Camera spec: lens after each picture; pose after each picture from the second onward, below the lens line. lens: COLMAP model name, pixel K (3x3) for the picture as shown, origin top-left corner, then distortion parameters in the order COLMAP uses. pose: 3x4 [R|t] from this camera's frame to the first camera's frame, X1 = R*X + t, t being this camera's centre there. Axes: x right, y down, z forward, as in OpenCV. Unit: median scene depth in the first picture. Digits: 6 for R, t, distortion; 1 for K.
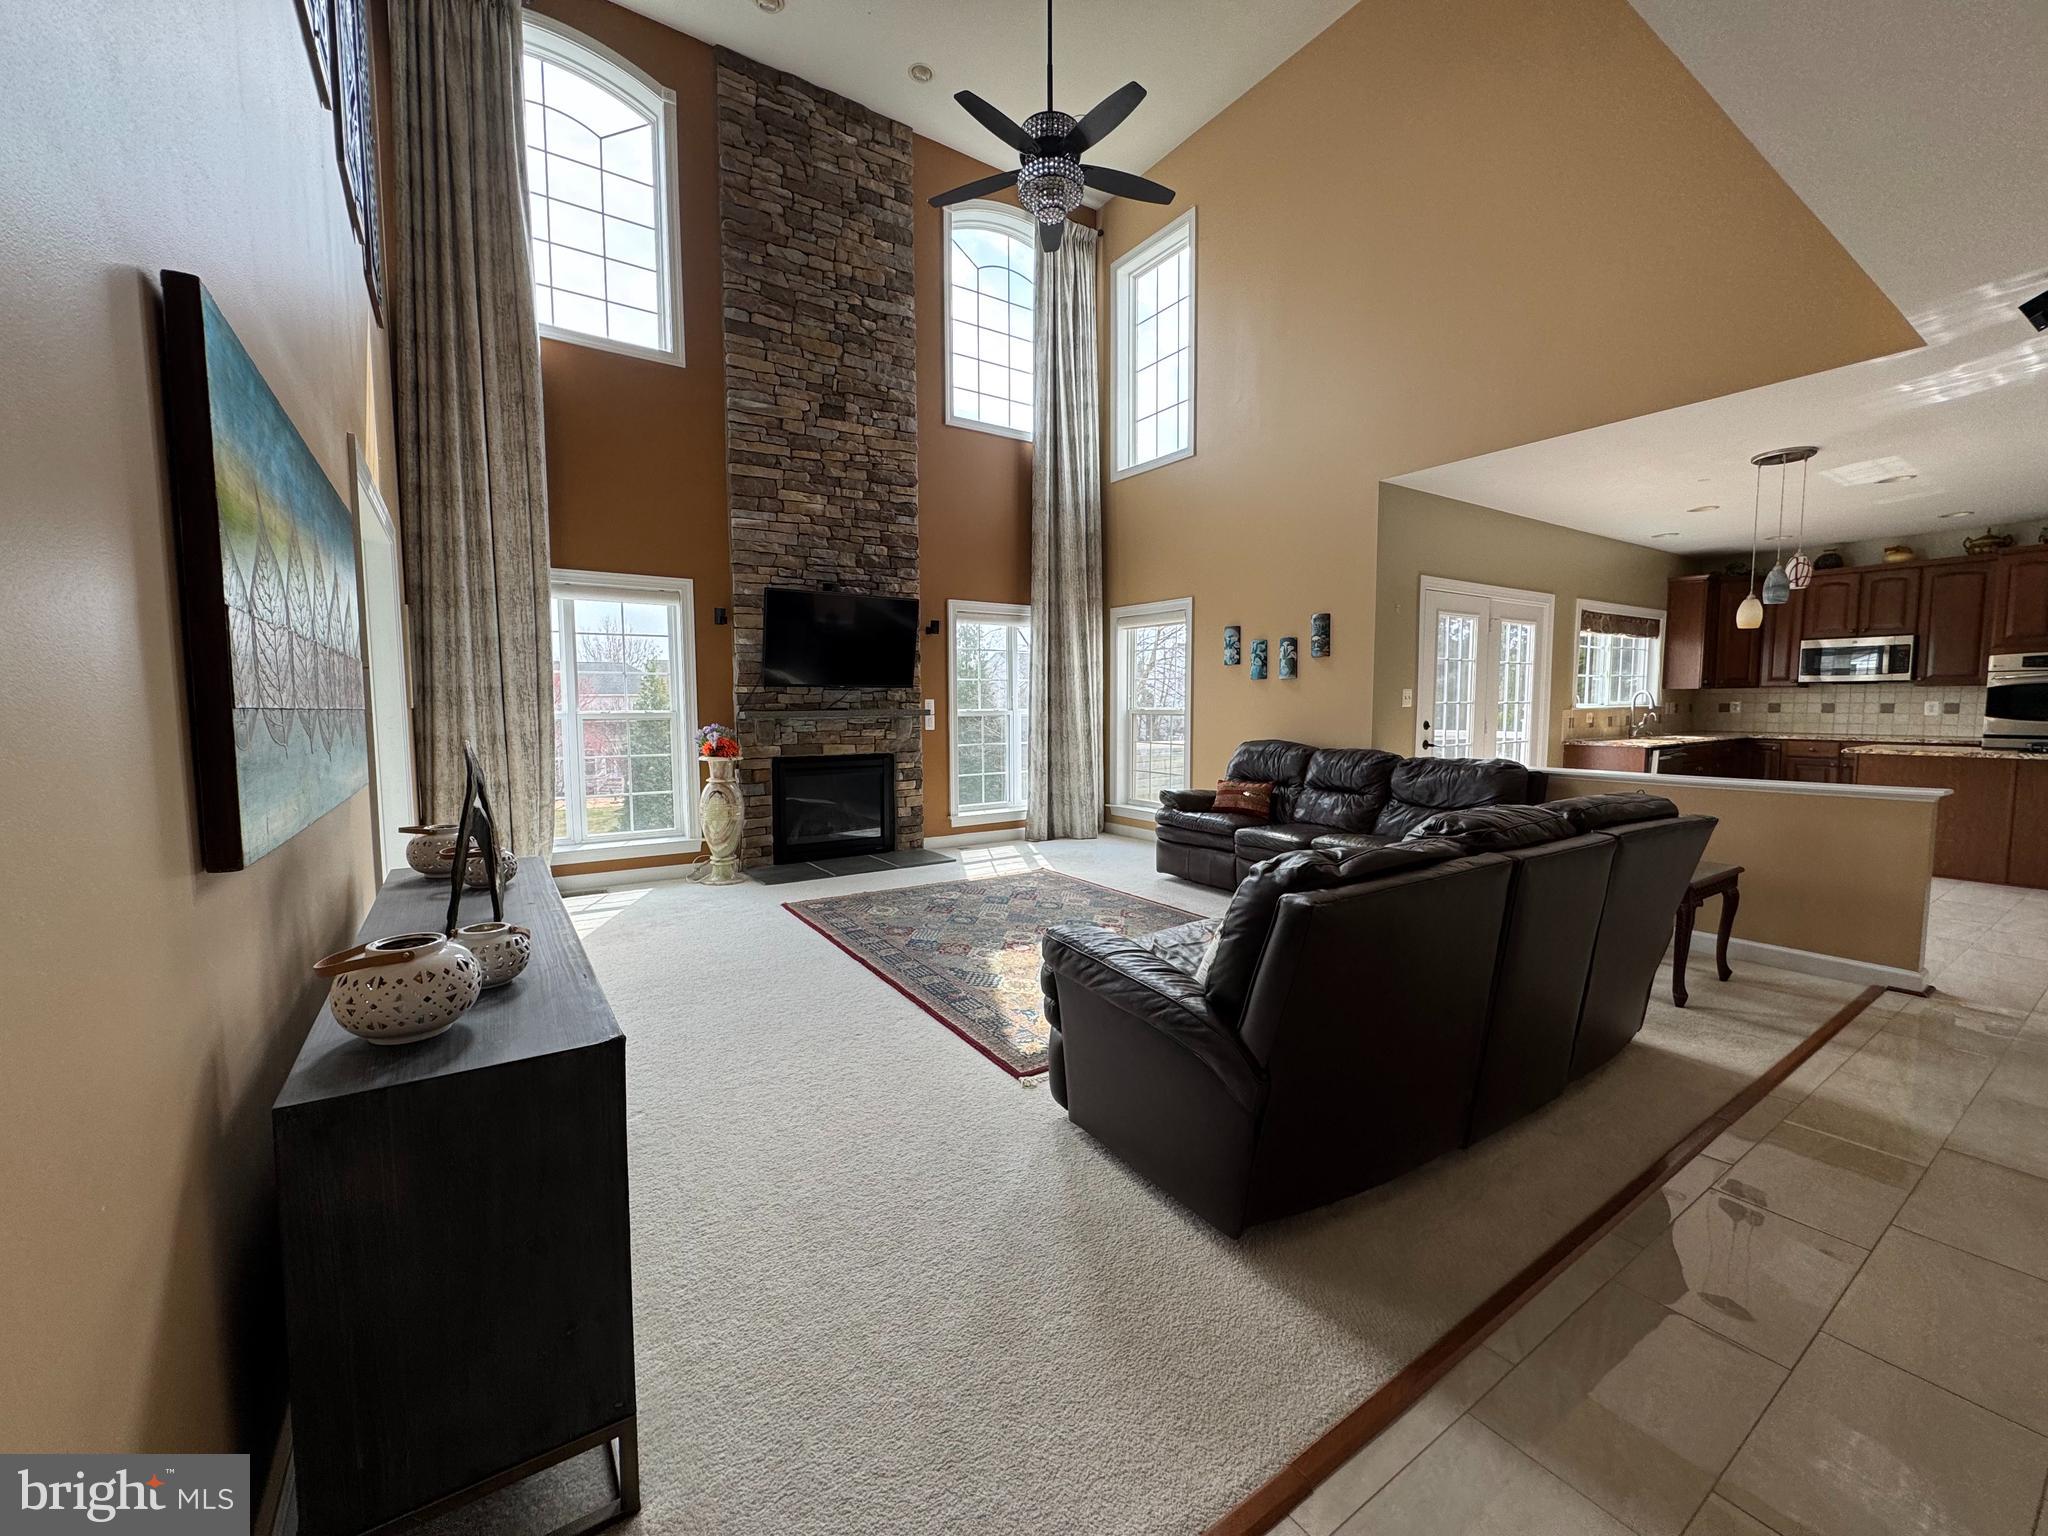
lens RADIAL K [[814.0, 0, 1026.7], [0, 814.0, 766.9], [0, 0, 1]] dist [-0.004510, 0.000549]
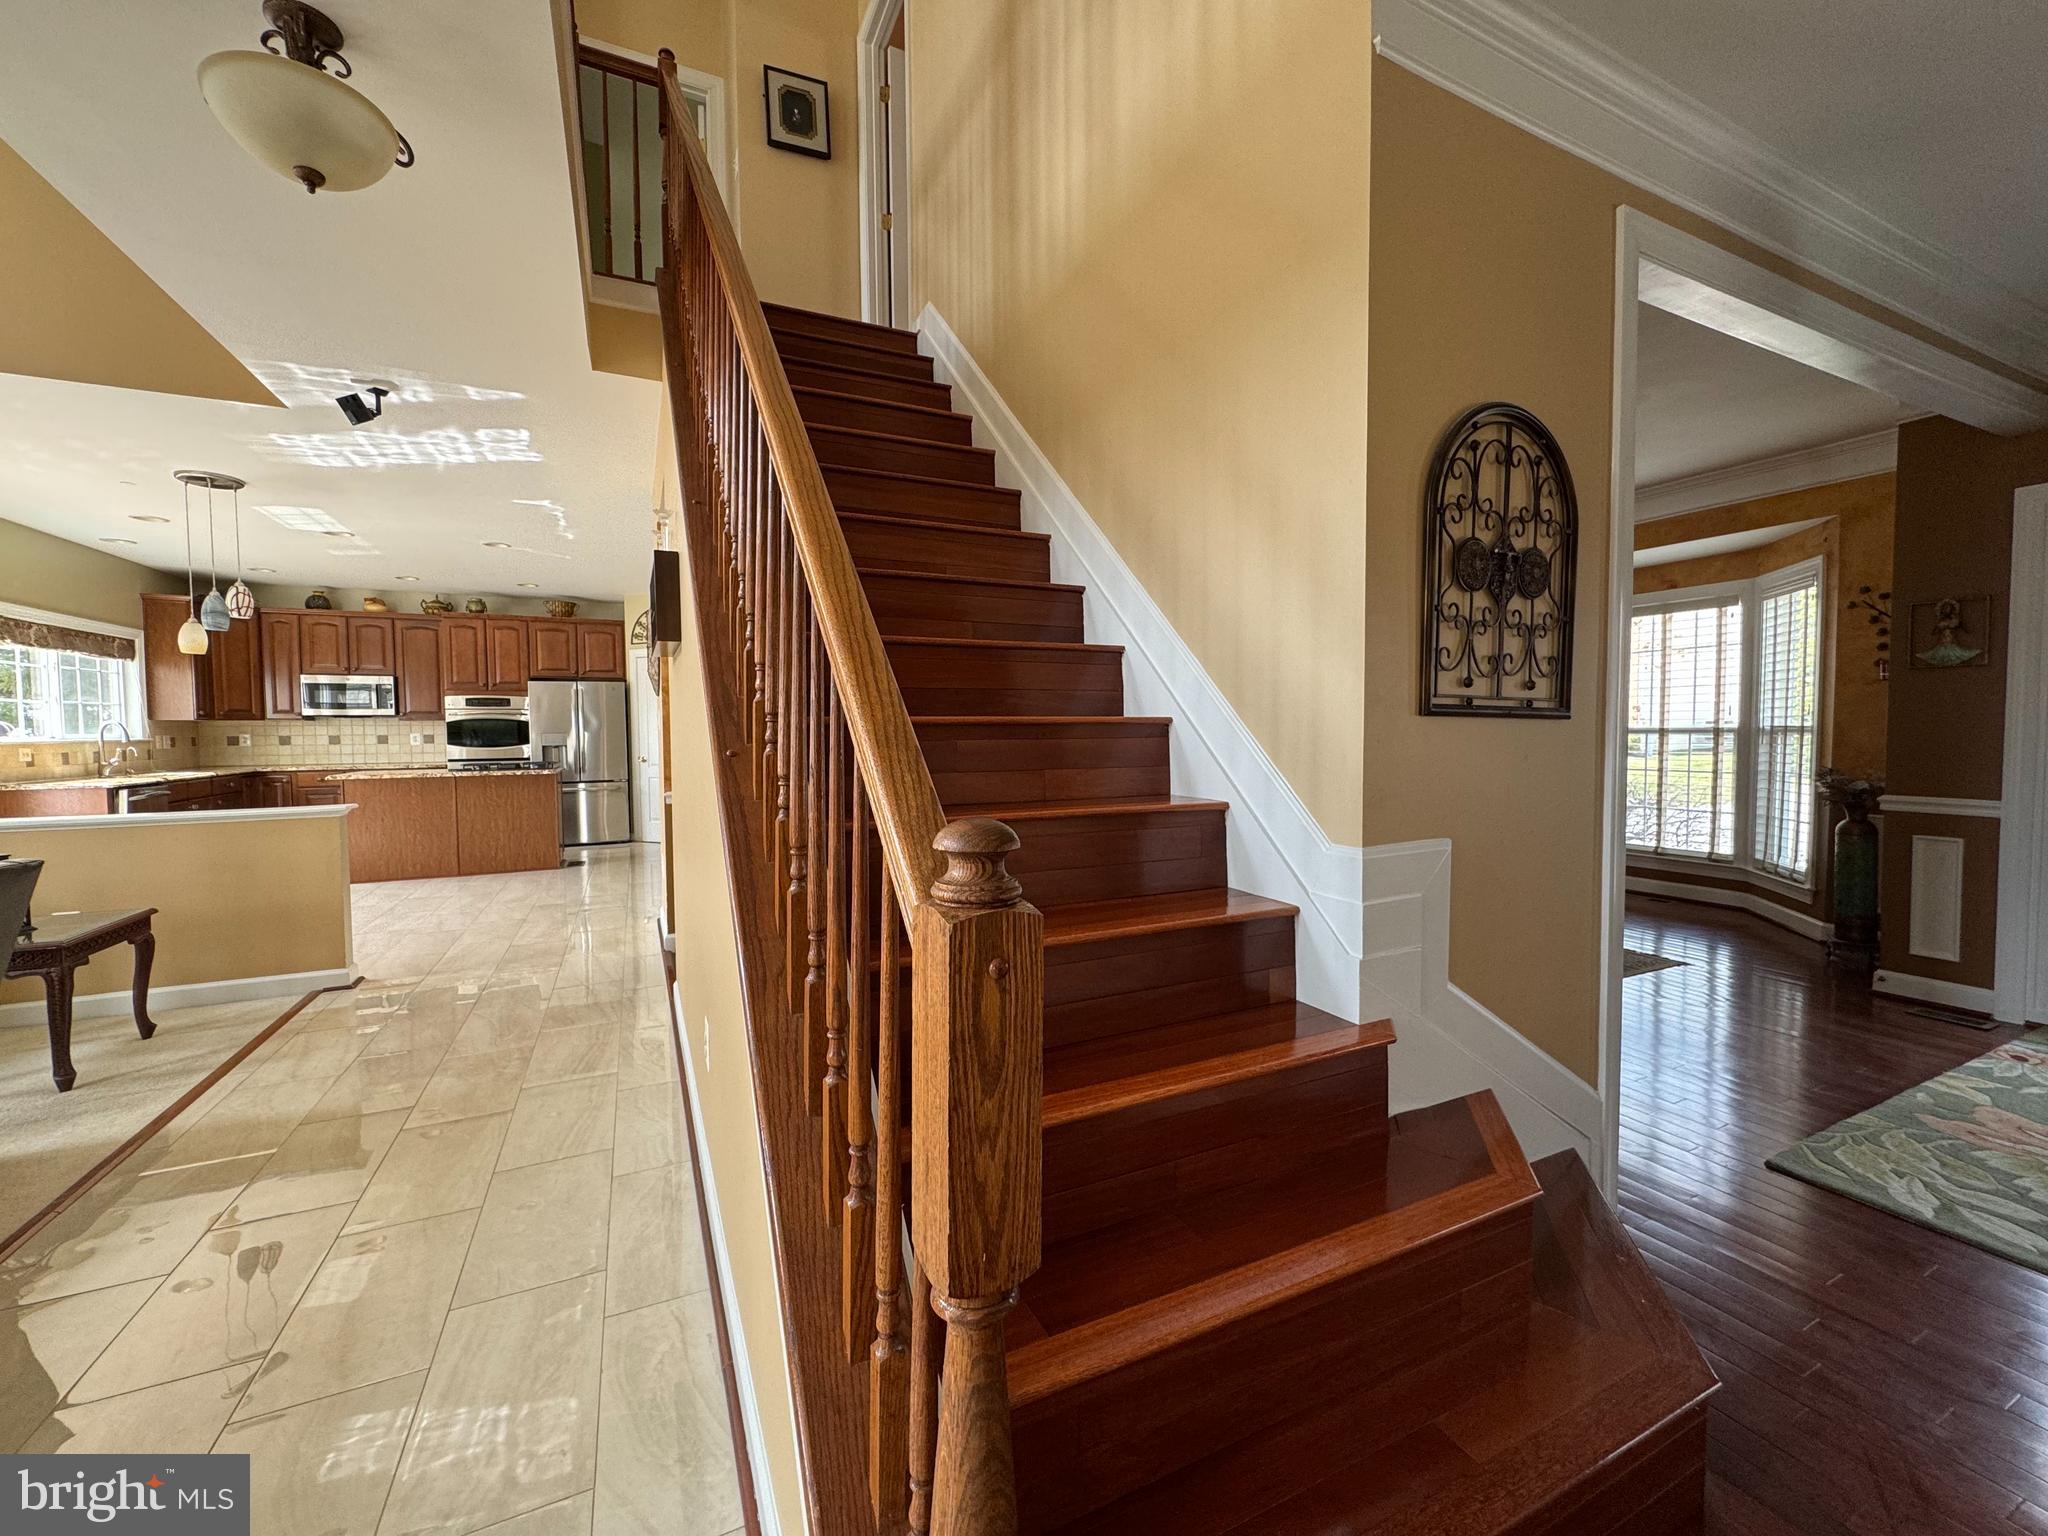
lens RADIAL K [[814.0, 0, 1028.0], [0, 814.0, 767.2], [0, 0, 1]] dist [-0.004510, 0.000549]
pose [[0.140286, -0.041491, 0.989241, 0.072913], [0.086540, 0.995812, 0.029494, 0.013558], [-0.986322, 0.081471, 0.143289, -0.065004]]
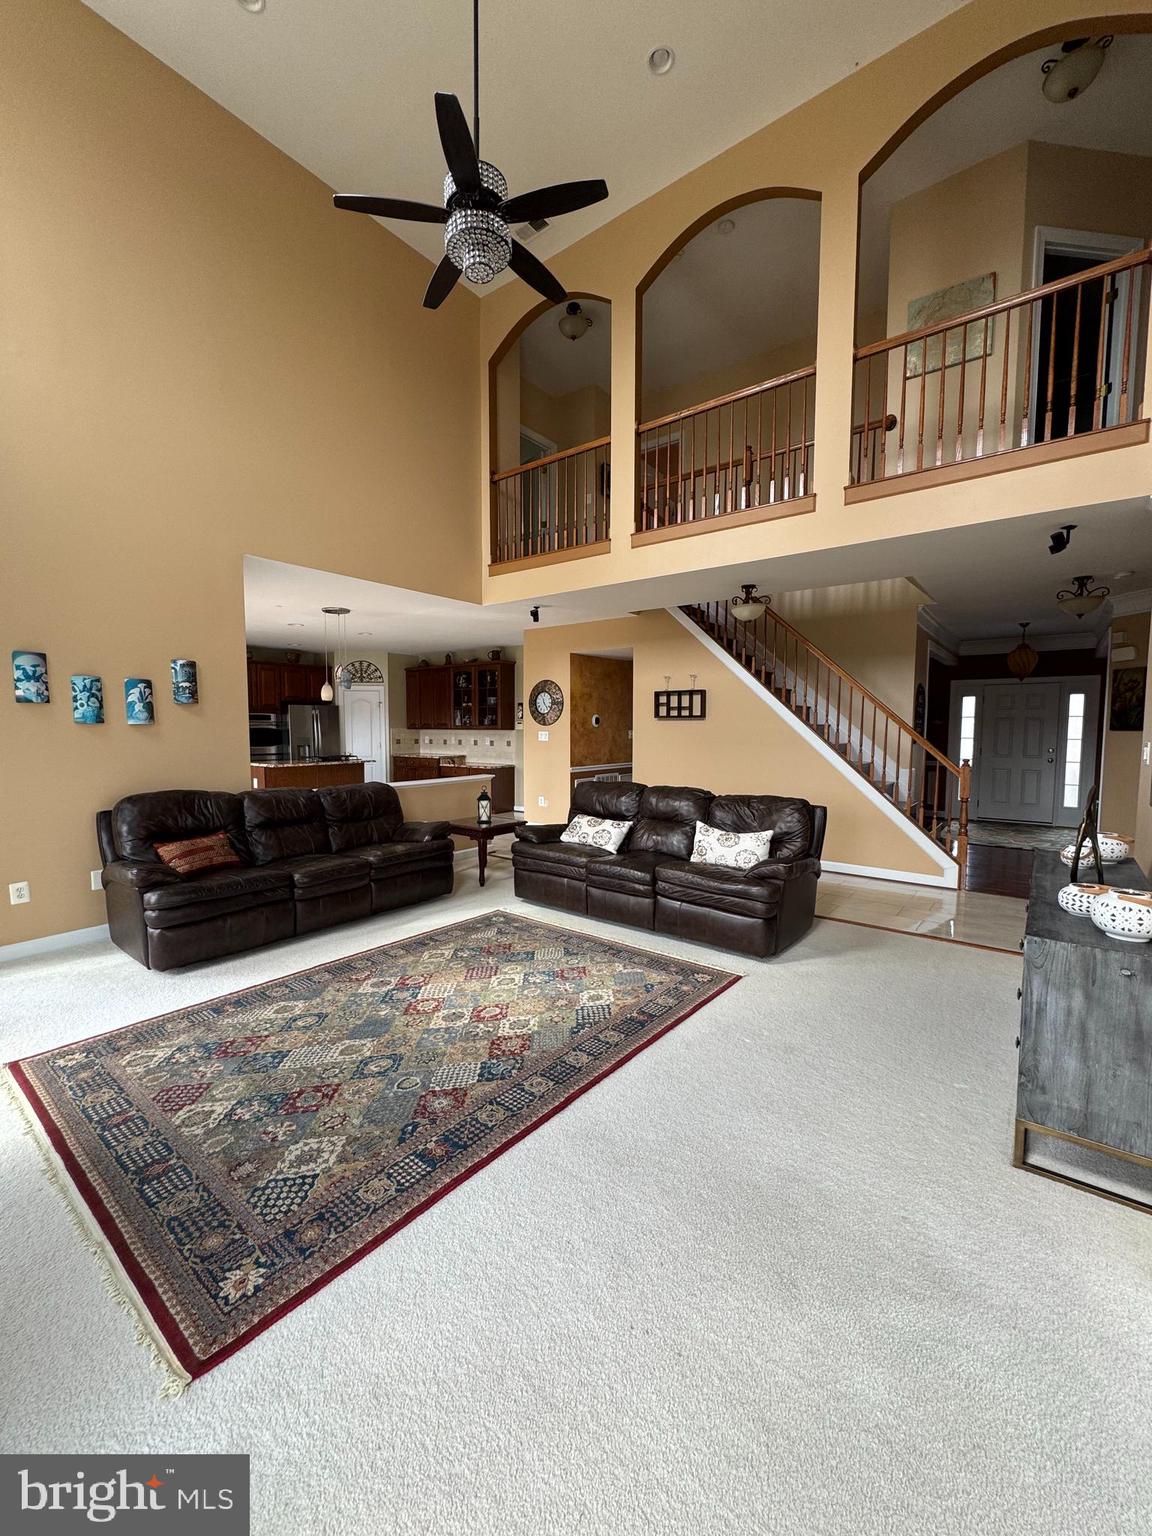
lens RADIAL K [[610.5, 0, 577.8], [0, 610.5, 771.0], [0, 0, 1]] dist [-0.004510, 0.000549]
pose [[-0.314118, -0.064946, 0.947160, -0.473227], [0.073539, 0.992995, 0.092477, -0.081169], [-0.946531, 0.098702, -0.307142, 0.733779]]
